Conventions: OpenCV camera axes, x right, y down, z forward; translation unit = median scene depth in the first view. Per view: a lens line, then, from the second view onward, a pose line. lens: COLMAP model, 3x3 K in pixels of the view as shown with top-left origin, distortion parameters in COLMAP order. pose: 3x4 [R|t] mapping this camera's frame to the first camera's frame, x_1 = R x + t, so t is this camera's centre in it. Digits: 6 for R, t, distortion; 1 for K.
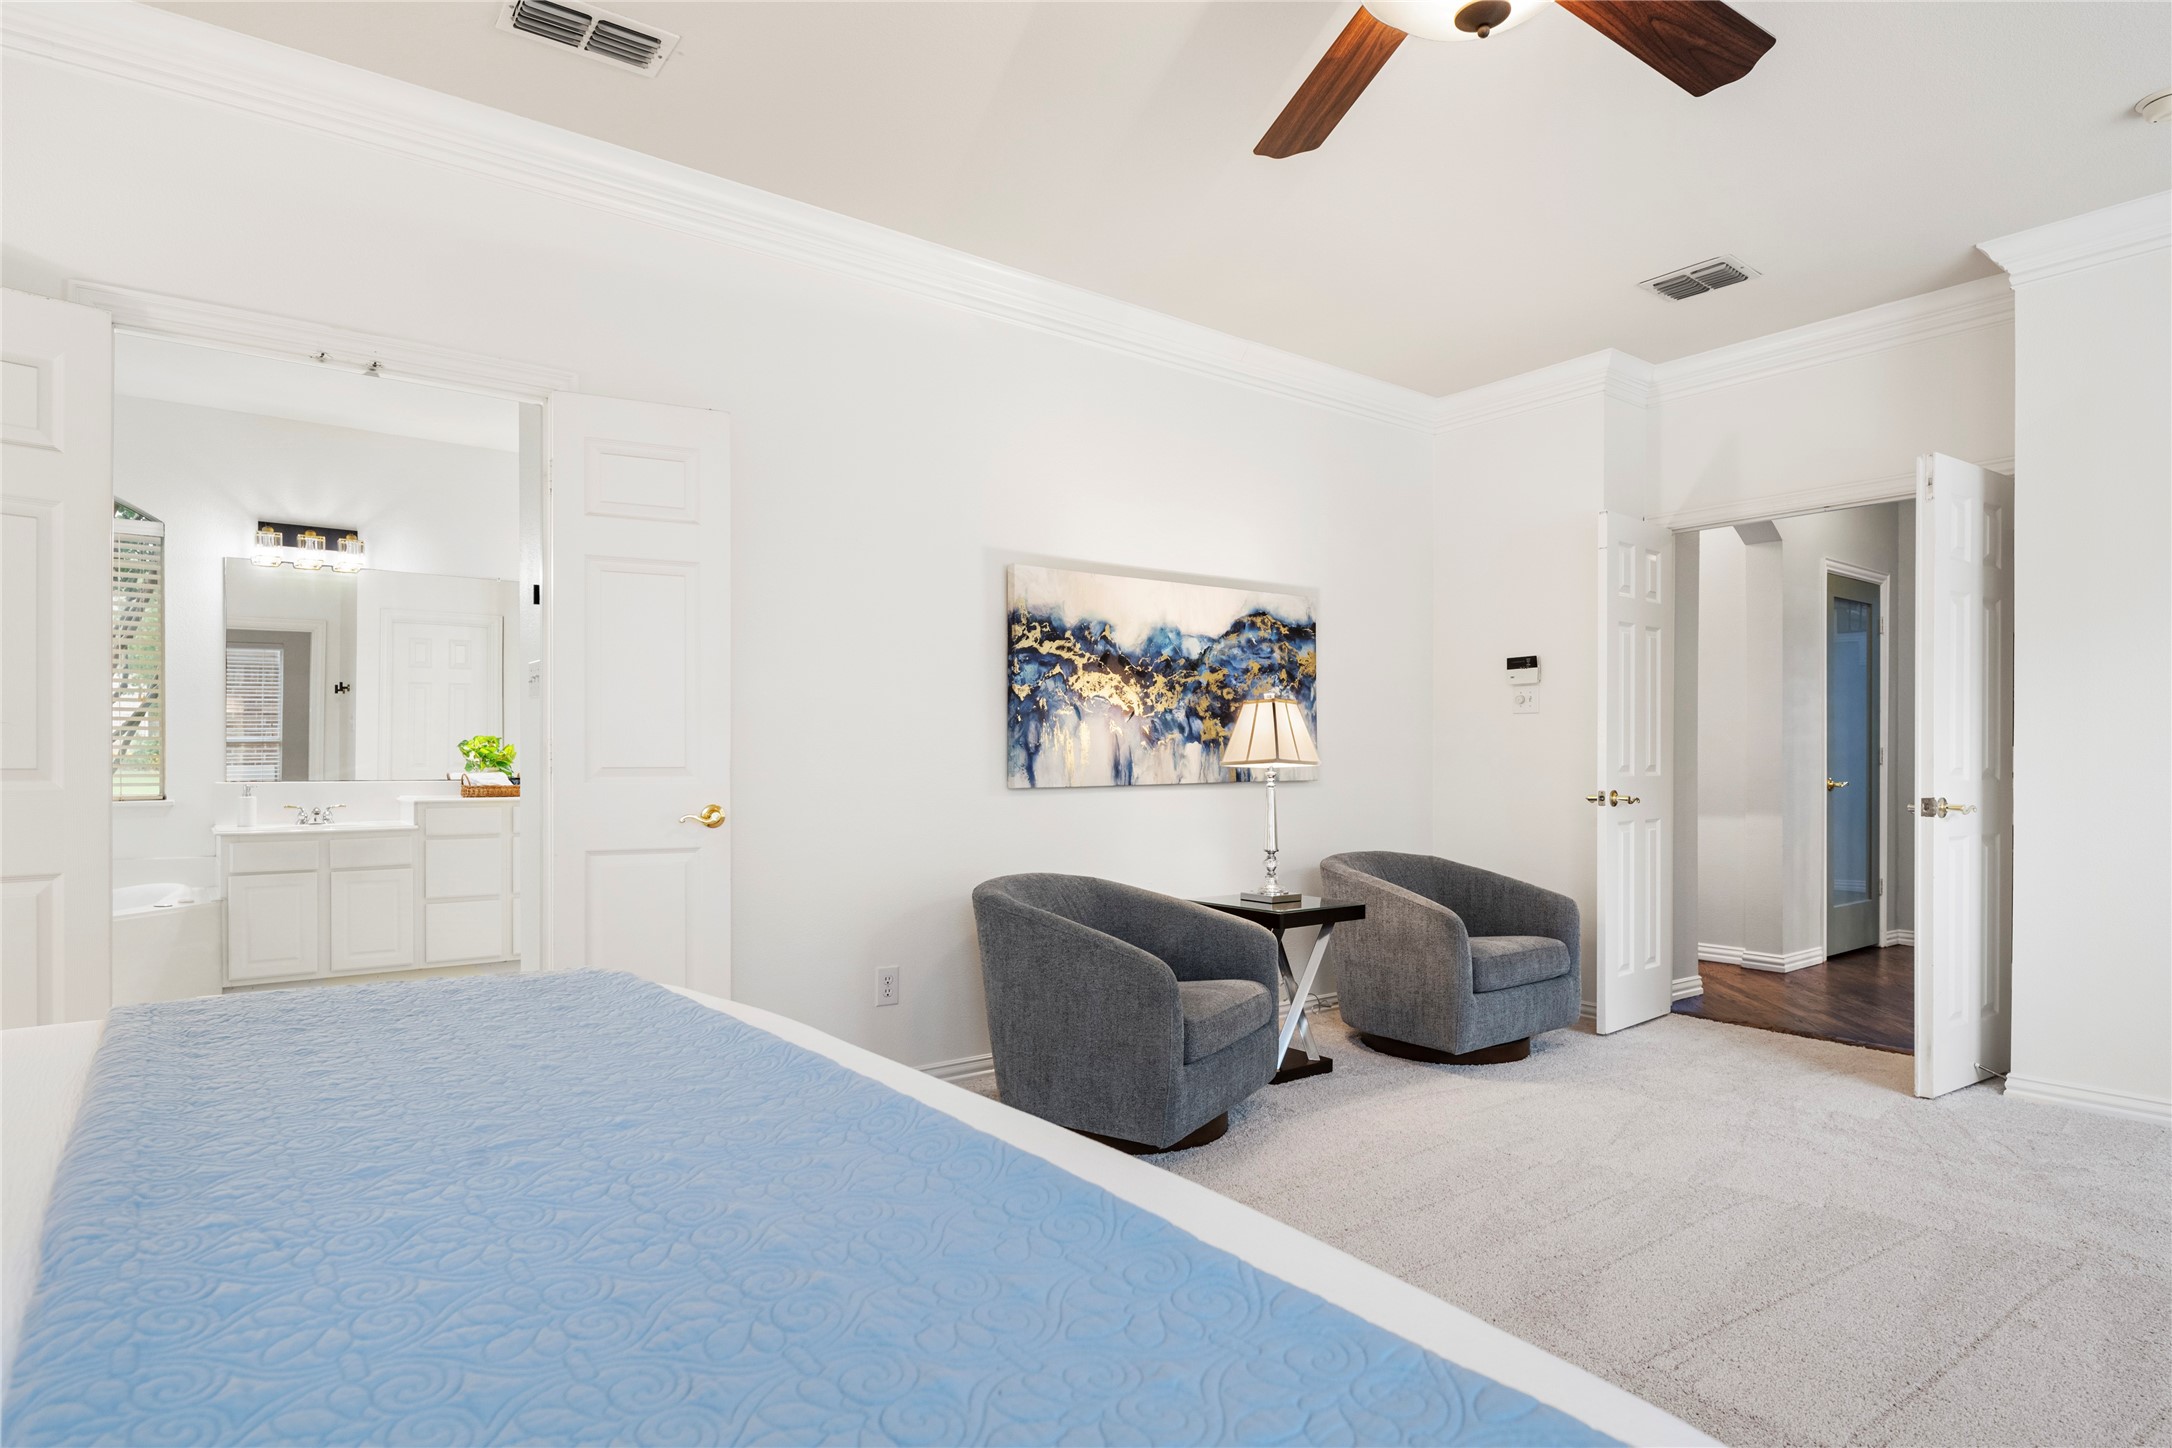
lens RADIAL K [[1179.9, 0, 1086.6], [0, 1179.9, 739.1], [0, 0, 1]] dist [-0.000406, -0.007456]
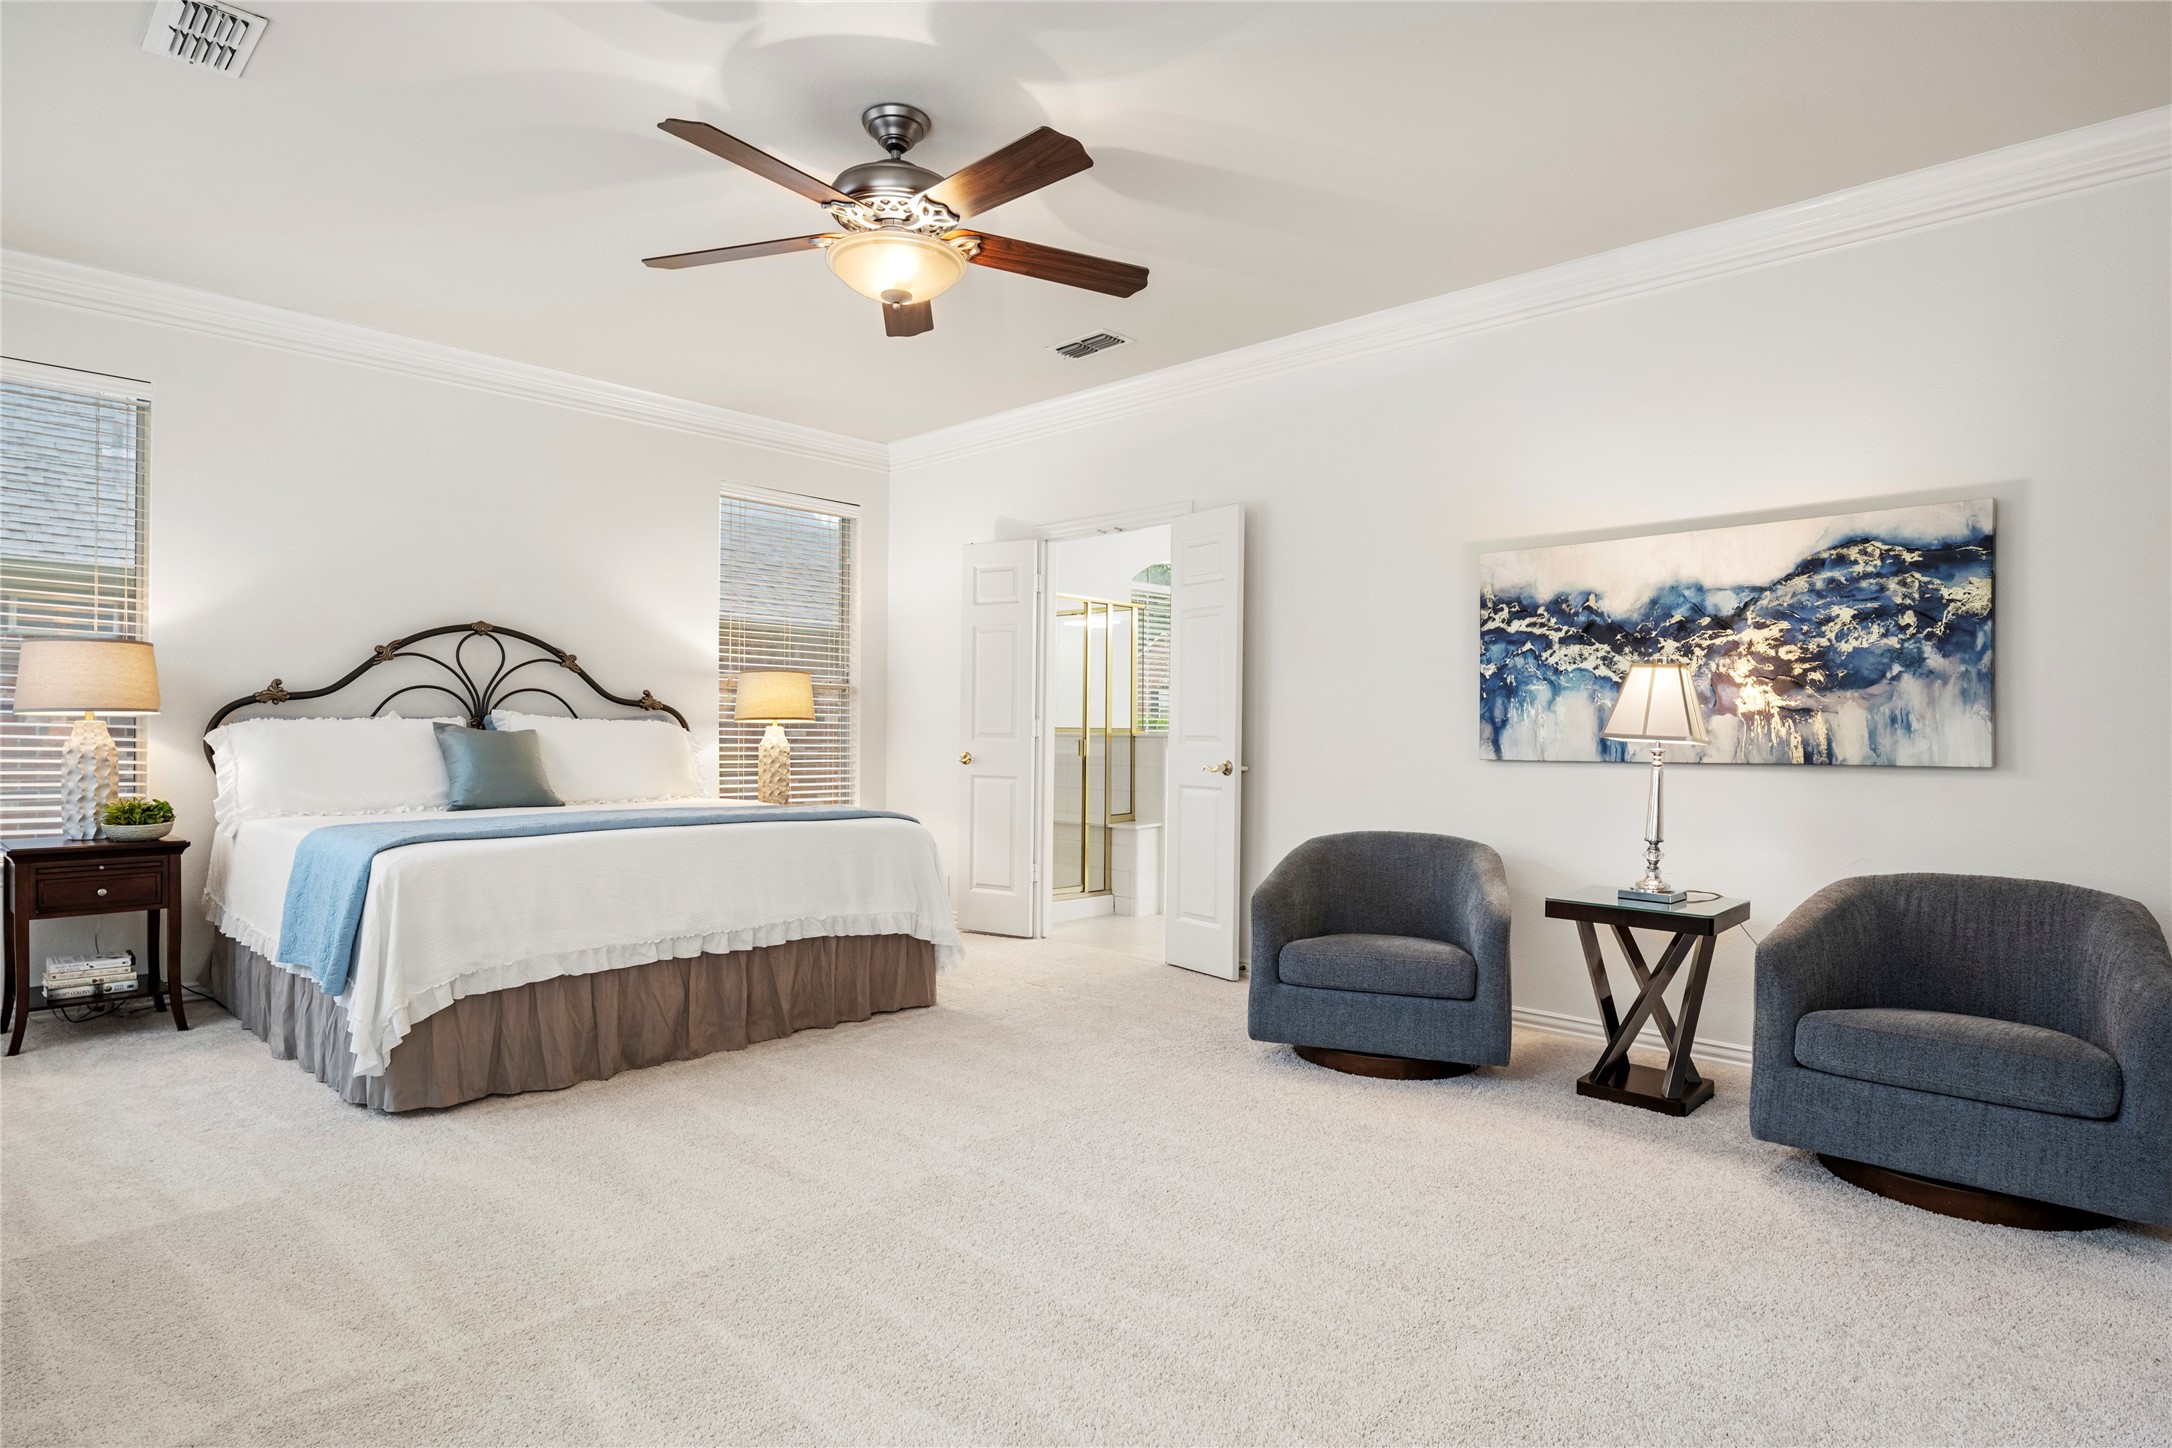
lens RADIAL K [[1179.9, 0, 1088.3], [0, 1179.9, 724.9], [0, 0, 1]] dist [-0.000406, -0.007456]
pose [[0.154836, -0.002677, -0.987937, 0.909604], [0.010243, 0.999947, -0.001104, 0.006768], [0.987887, -0.009948, 0.154855, 0.449636]]
